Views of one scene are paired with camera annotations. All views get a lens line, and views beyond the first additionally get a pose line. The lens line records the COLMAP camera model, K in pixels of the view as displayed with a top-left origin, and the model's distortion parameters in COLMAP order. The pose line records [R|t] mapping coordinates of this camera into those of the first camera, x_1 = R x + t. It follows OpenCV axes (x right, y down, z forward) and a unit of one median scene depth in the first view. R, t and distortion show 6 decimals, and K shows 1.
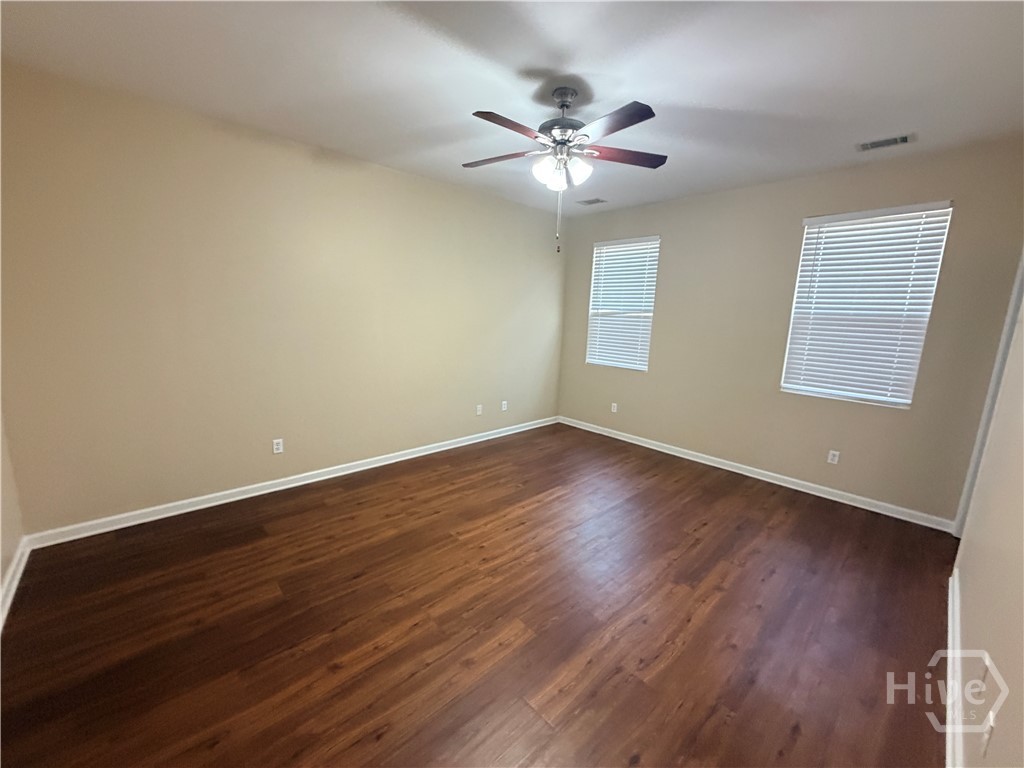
lens RADIAL K [[407.8, 0, 512.0], [0, 407.8, 384.0], [0, 0, 1]] dist [-0.001336, -0.000231]
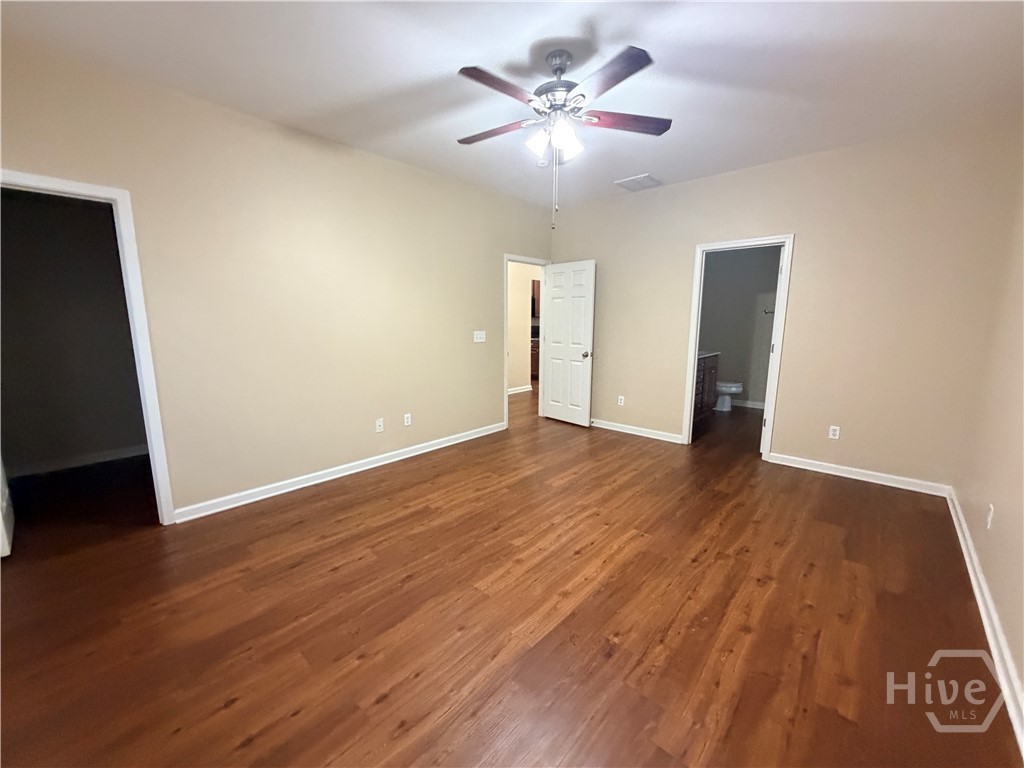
lens RADIAL K [[407.8, 0, 512.0], [0, 407.8, 384.0], [0, 0, 1]] dist [-0.001336, -0.000231]
pose [[-0.996572, -0.022237, -0.079690, 0.229371], [-0.047140, 0.944175, 0.326055, -0.230872], [0.067991, 0.328694, -0.941986, 1.660957]]
